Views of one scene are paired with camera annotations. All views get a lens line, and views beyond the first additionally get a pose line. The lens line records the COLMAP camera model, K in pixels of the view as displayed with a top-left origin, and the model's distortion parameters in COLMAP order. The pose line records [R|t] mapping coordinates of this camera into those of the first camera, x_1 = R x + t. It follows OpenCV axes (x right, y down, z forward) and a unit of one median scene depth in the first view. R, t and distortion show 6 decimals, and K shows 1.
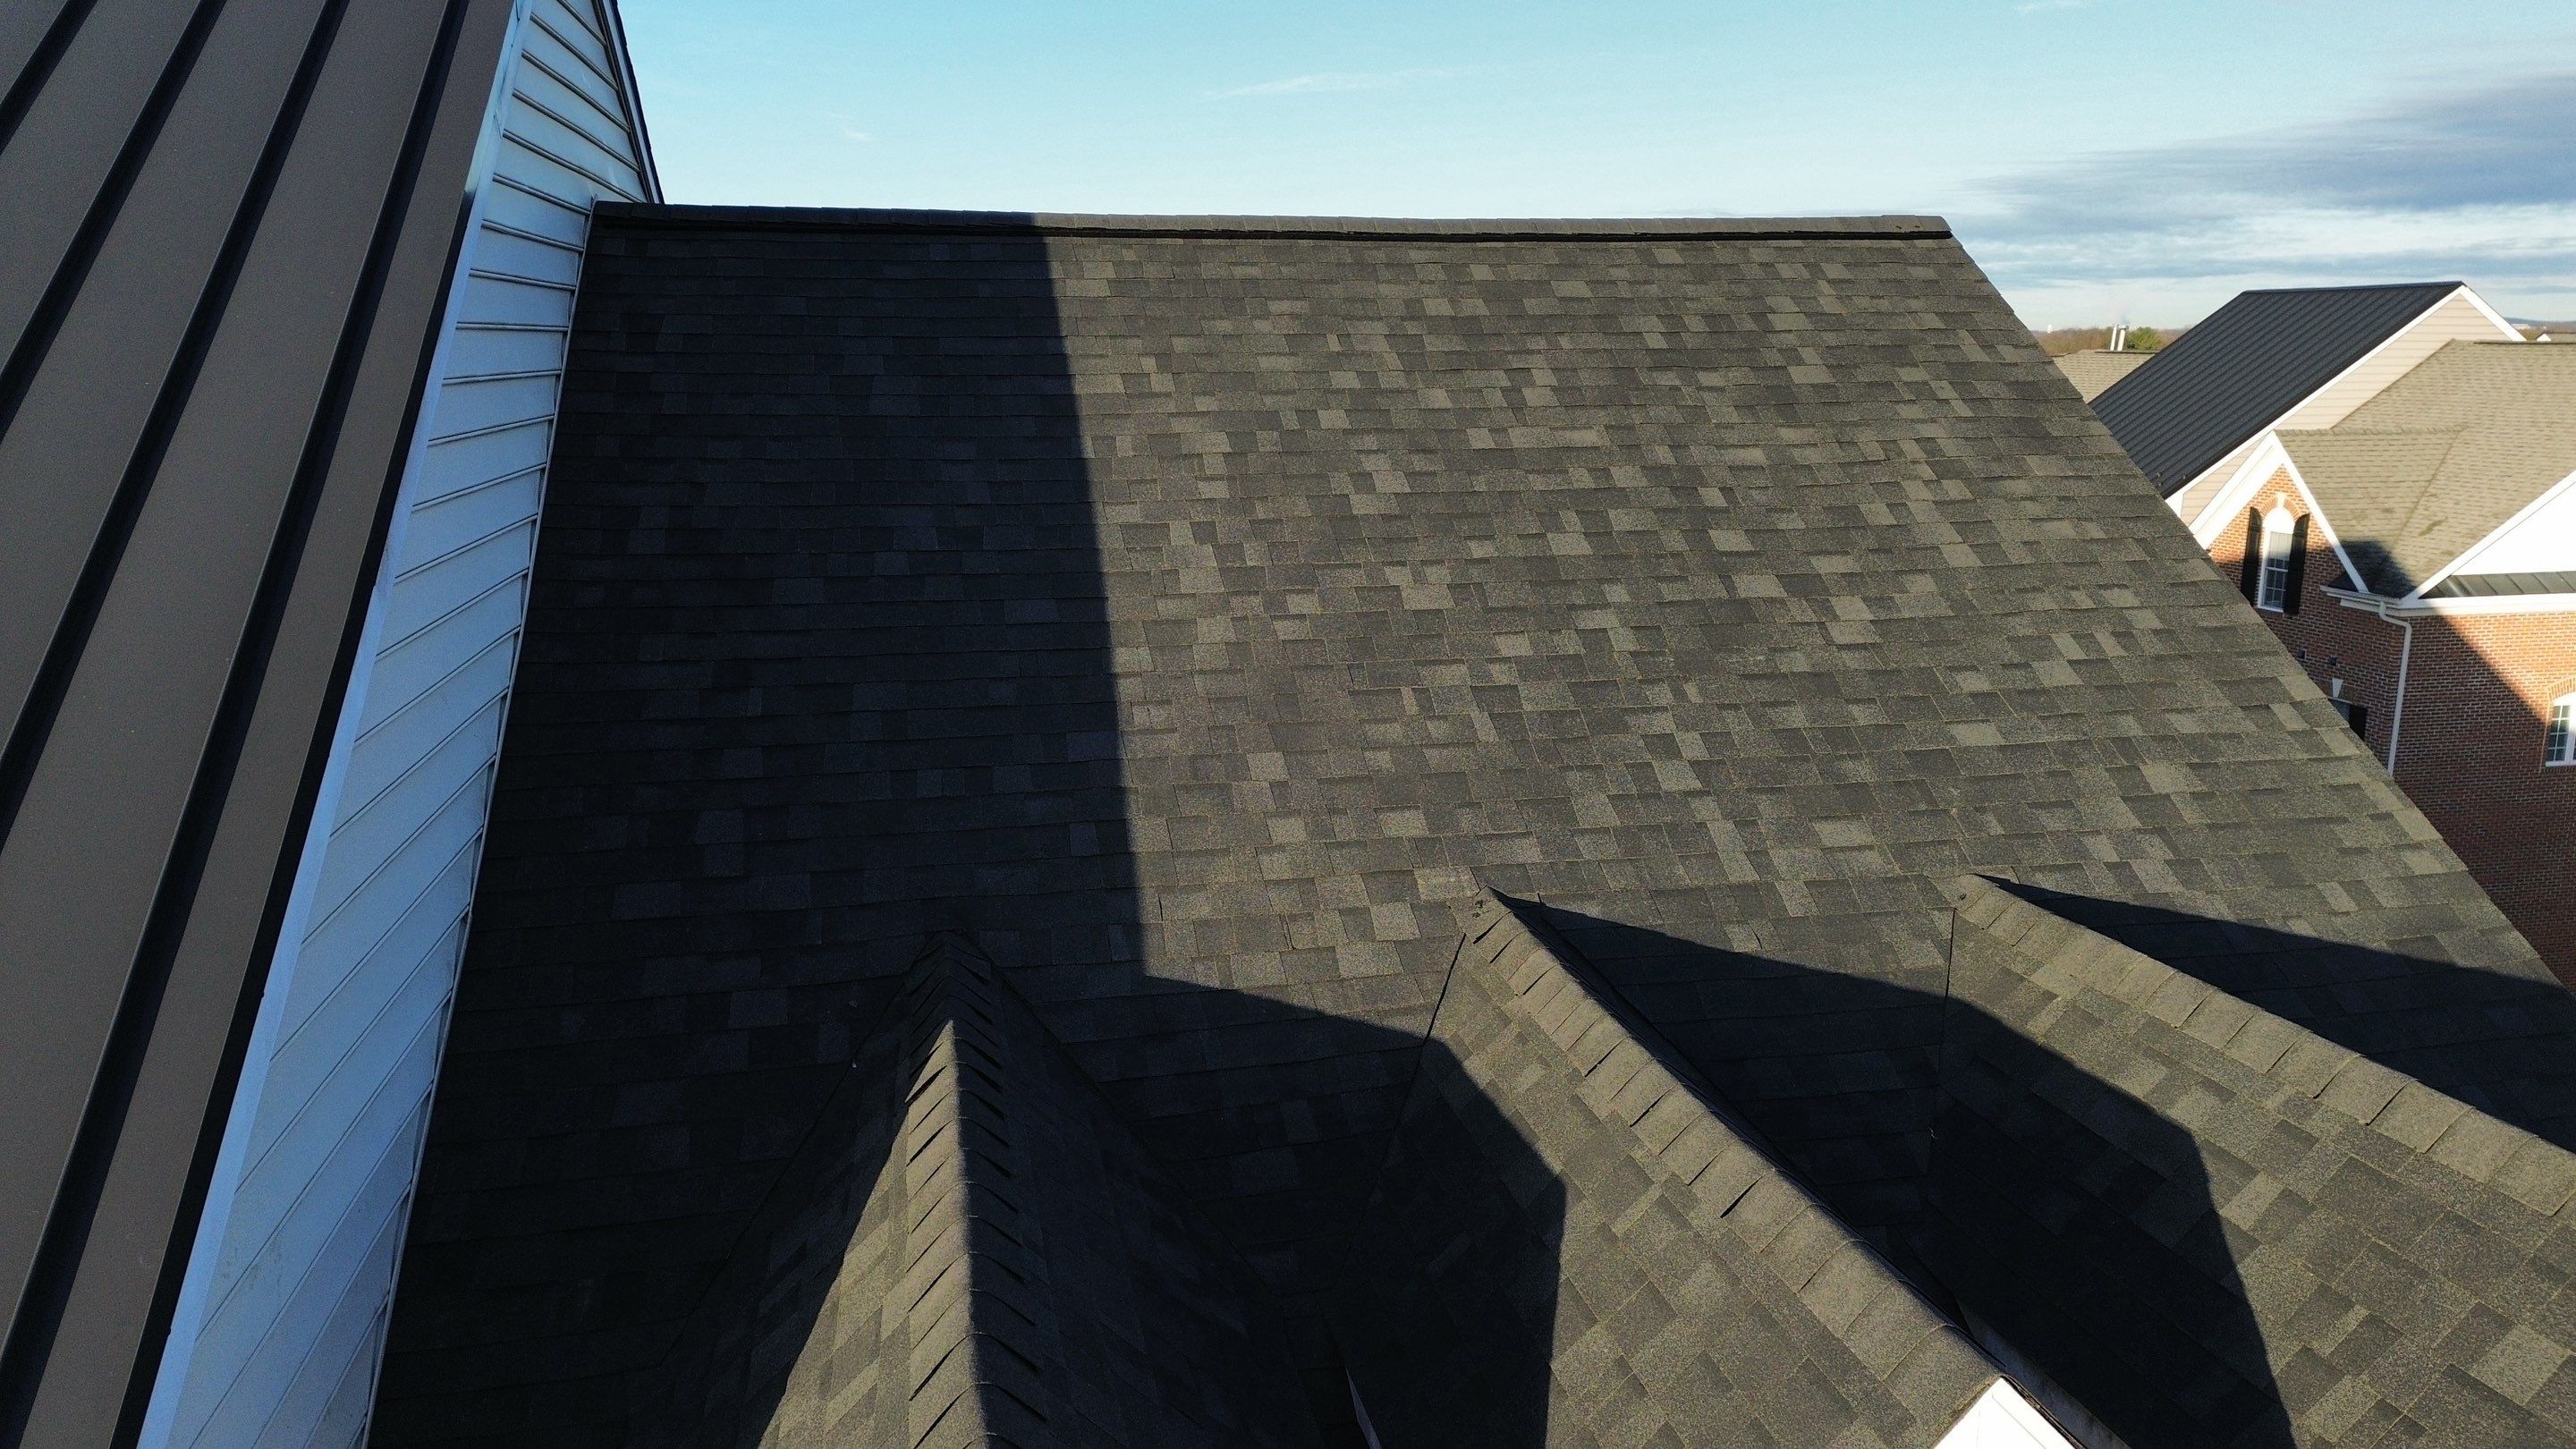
lens RADIAL K [[1807.7, 0, 1288.0], [0, 1807.7, 724.5], [0, 0, 1]] dist [0.182095, -0.402116]
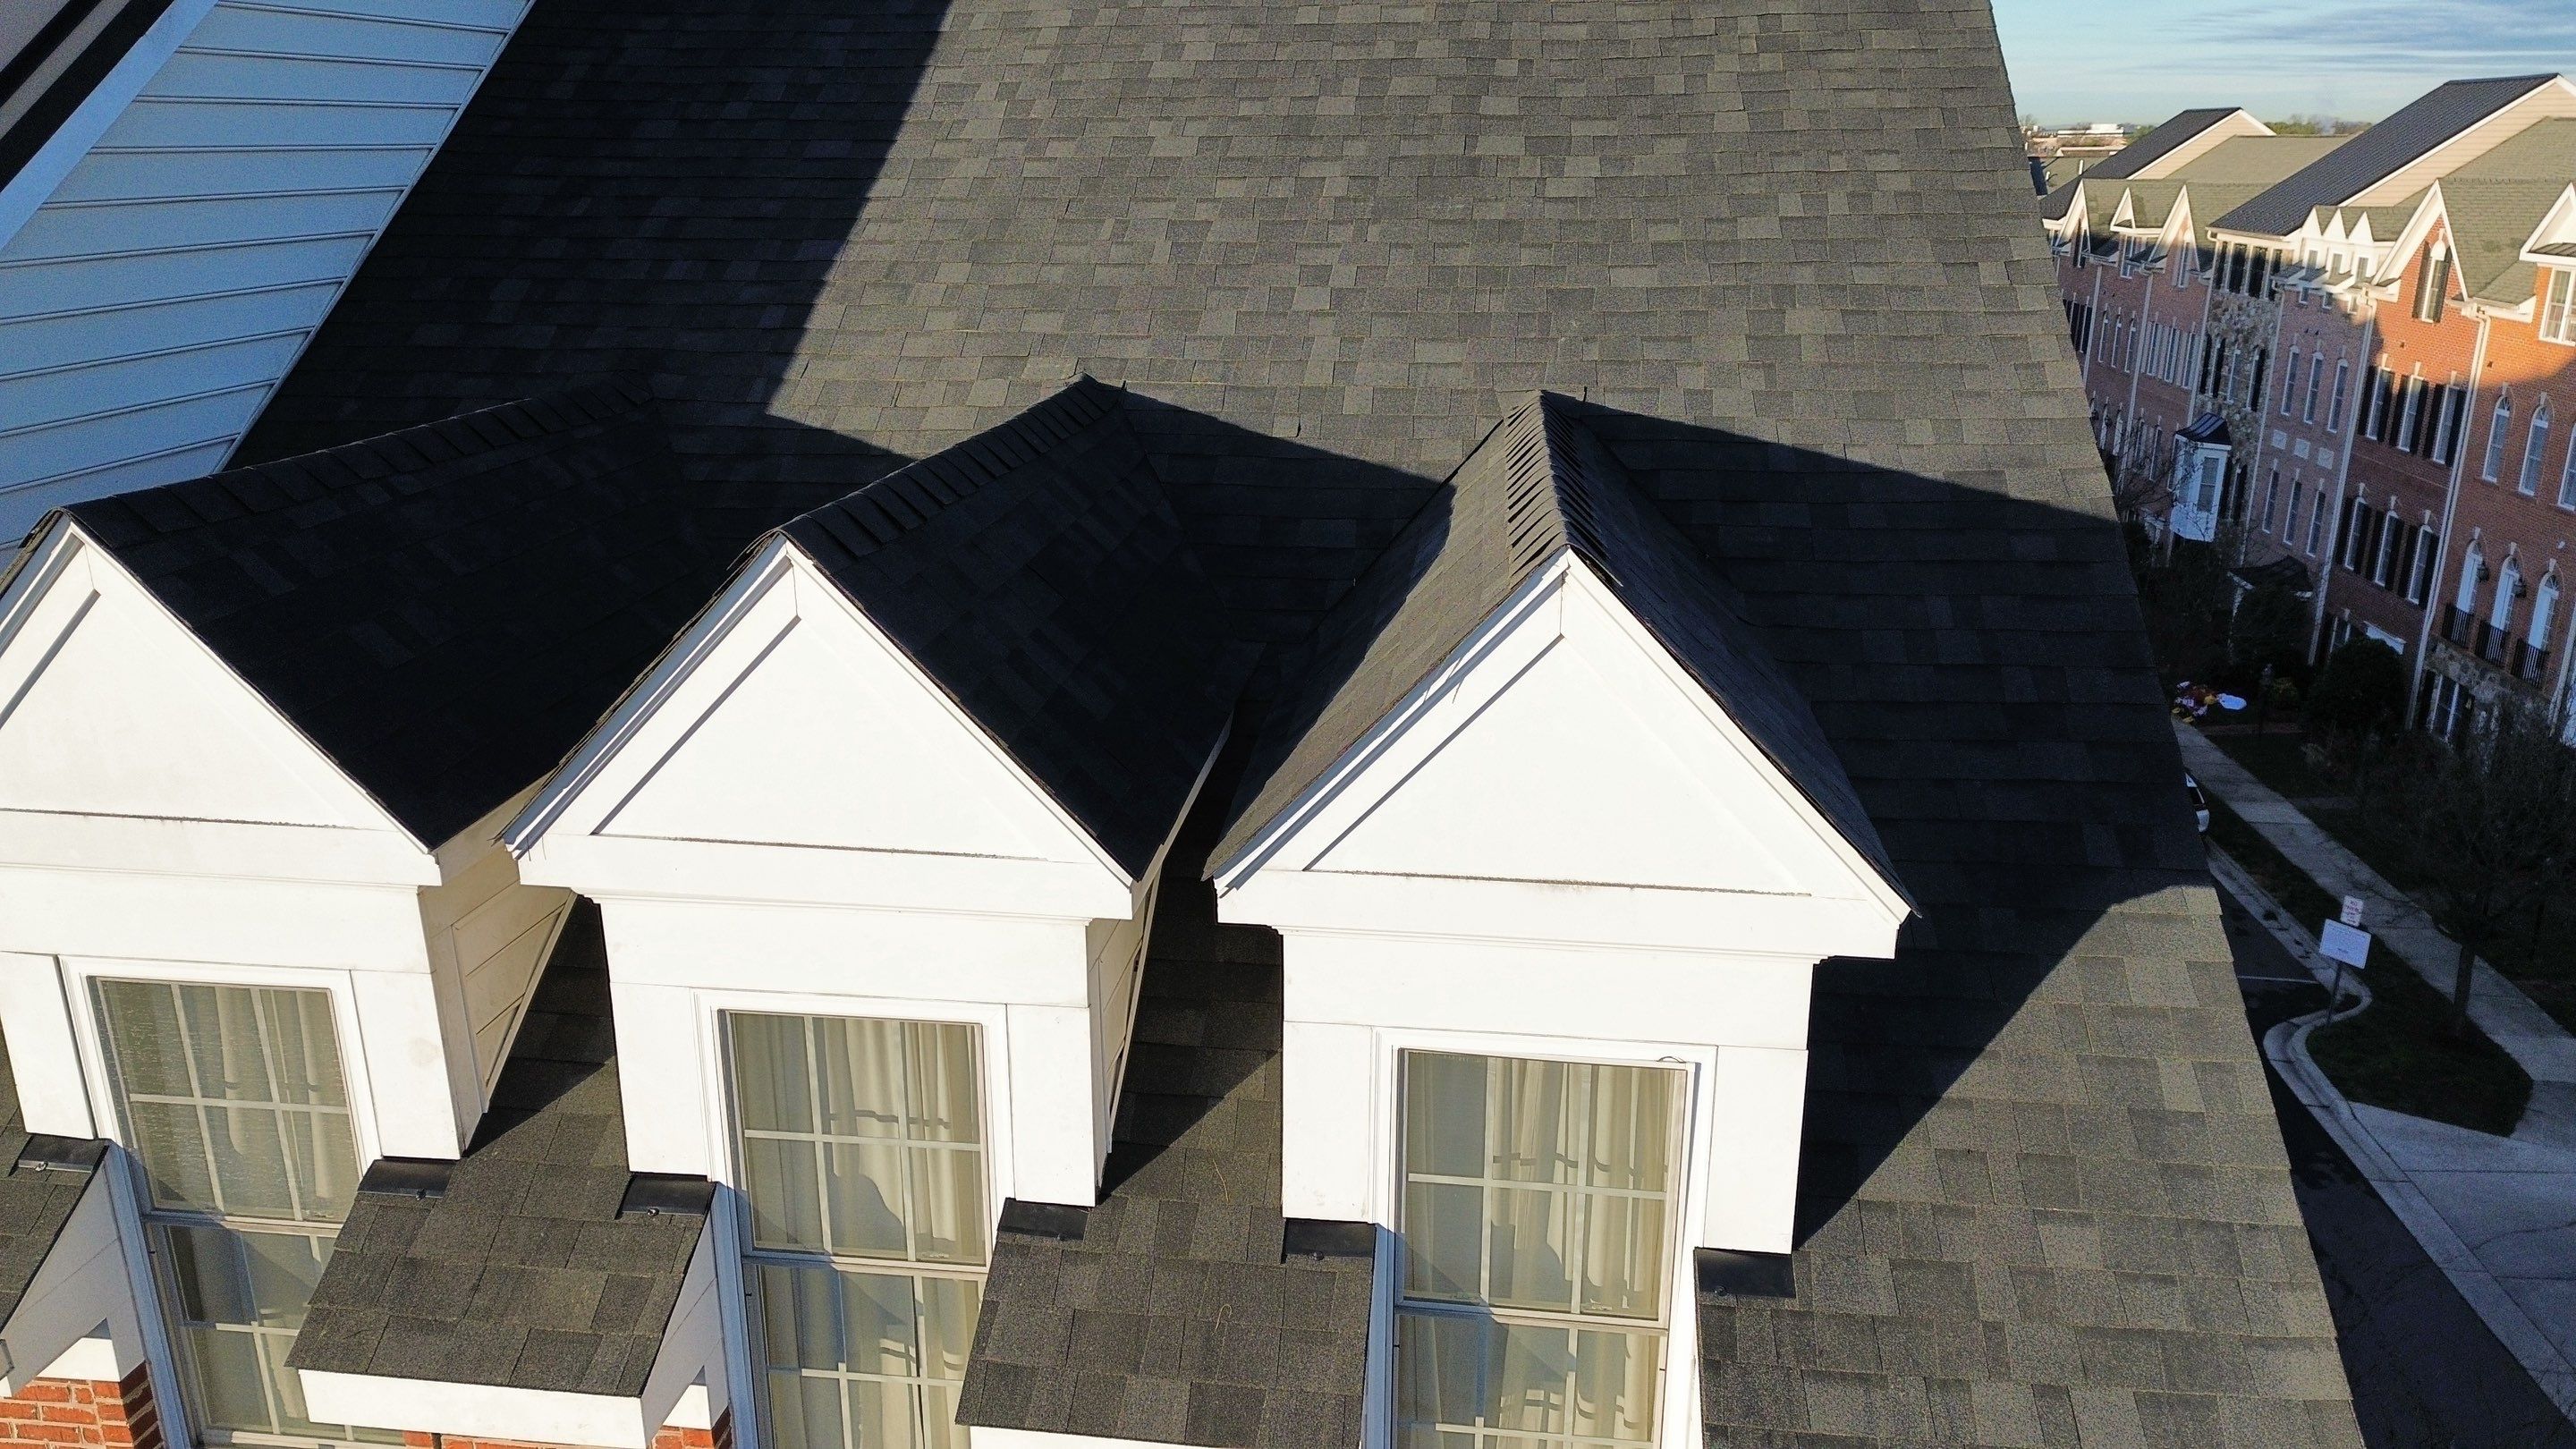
lens RADIAL K [[1817.6, 0, 1288.0], [0, 1817.6, 724.5], [0, 0, 1]] dist [0.090685, -0.094747]
pose [[0.945480, 0.097037, -0.310887, 0.534292], [-0.064765, 0.991536, 0.112522, 0.150228], [0.319175, -0.086253, 0.943763, -0.049435]]
